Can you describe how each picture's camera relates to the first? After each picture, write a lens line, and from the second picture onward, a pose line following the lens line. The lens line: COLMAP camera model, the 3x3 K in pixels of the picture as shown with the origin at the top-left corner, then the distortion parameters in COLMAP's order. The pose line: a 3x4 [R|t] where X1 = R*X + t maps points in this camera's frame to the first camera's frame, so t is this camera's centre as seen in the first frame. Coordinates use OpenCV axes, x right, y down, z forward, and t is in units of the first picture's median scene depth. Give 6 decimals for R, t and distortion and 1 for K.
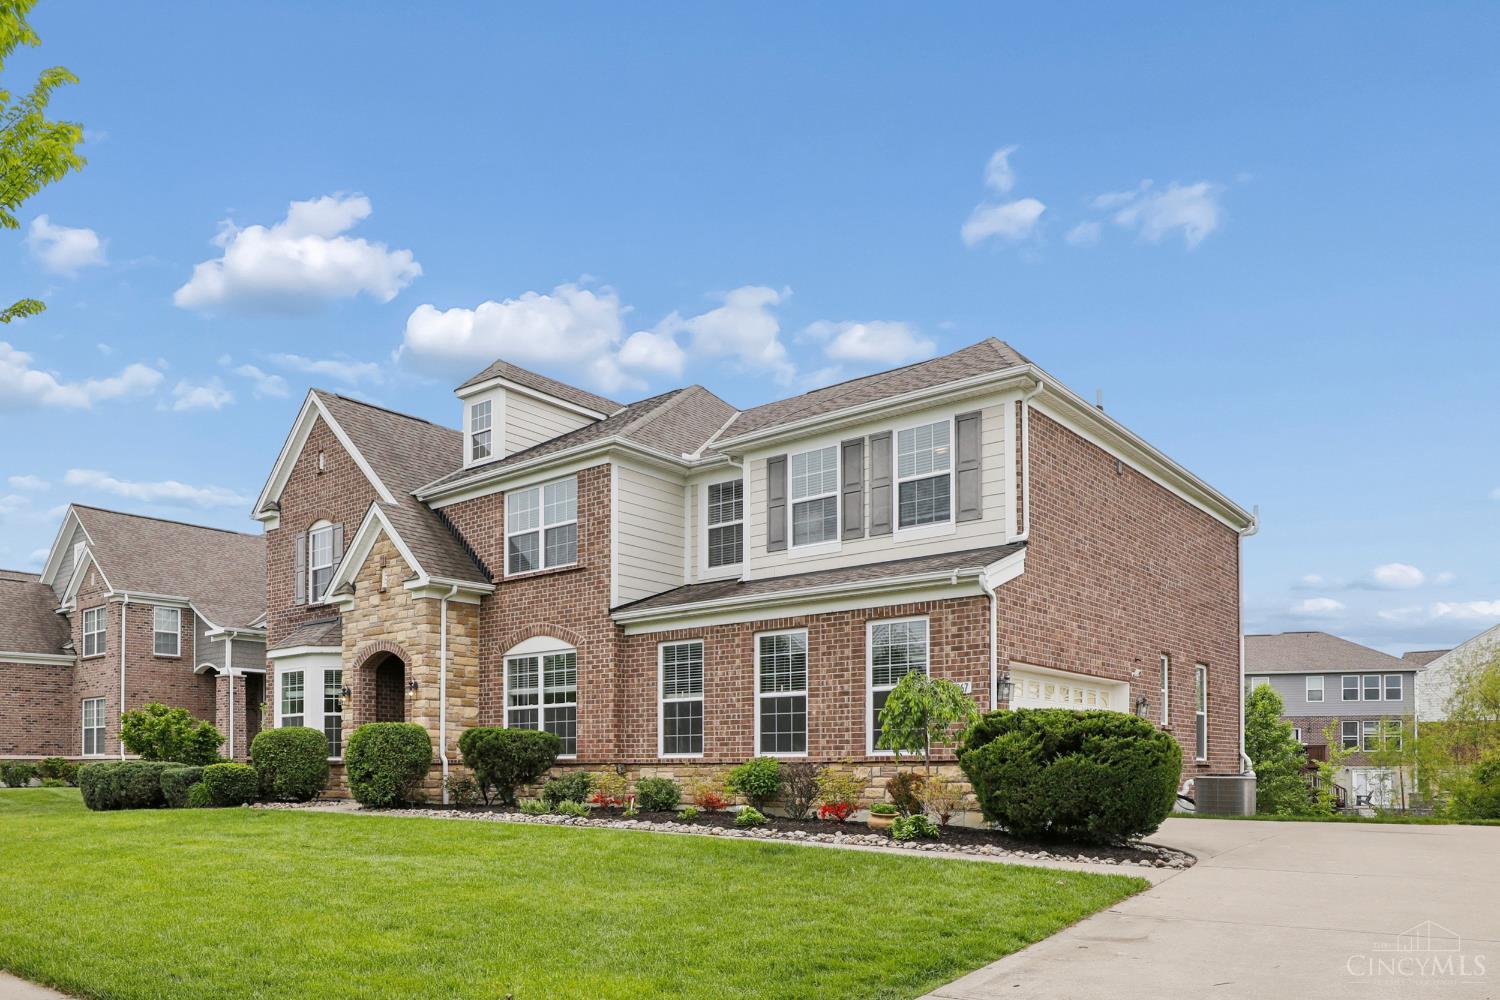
lens RADIAL K [[711.3, 0, 750.0], [0, 711.3, 500.0], [0, 0, 1]] dist [-0.031431, 0.000006]
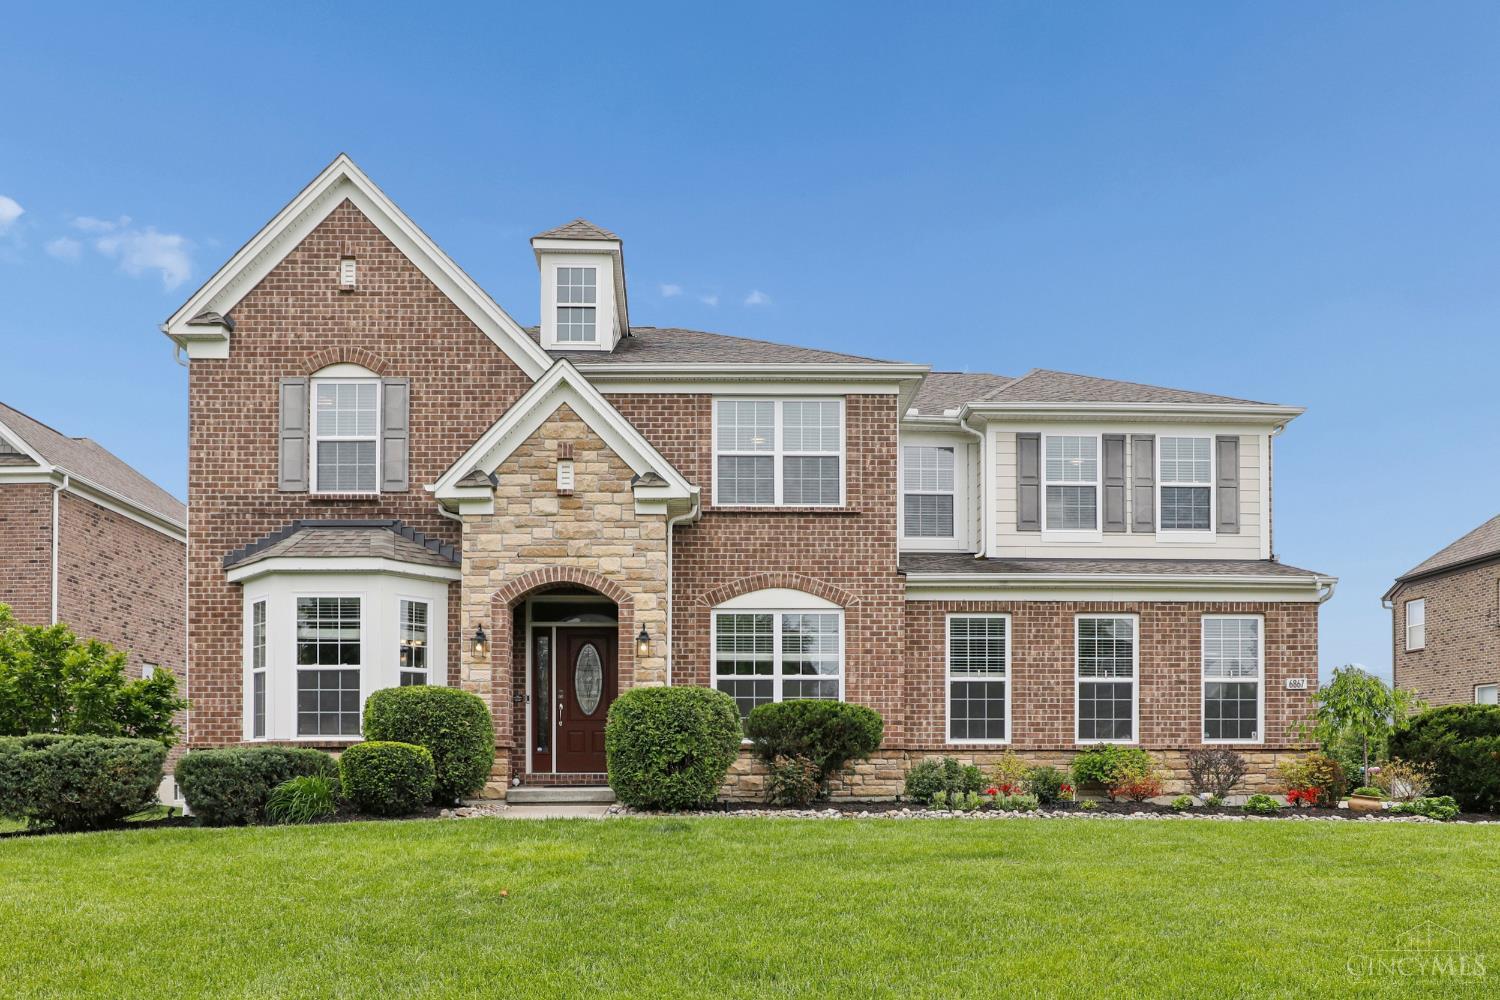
lens RADIAL K [[680.9, 0, 748.9], [0, 680.9, 539.8], [0, 0, 1]] dist [-0.028284, 0.000331]
pose [[0.871254, 0.156931, 0.465068, -0.767672], [-0.182919, 0.983067, 0.010955, 0.153659], [-0.455474, -0.094615, 0.885207, 0.397904]]
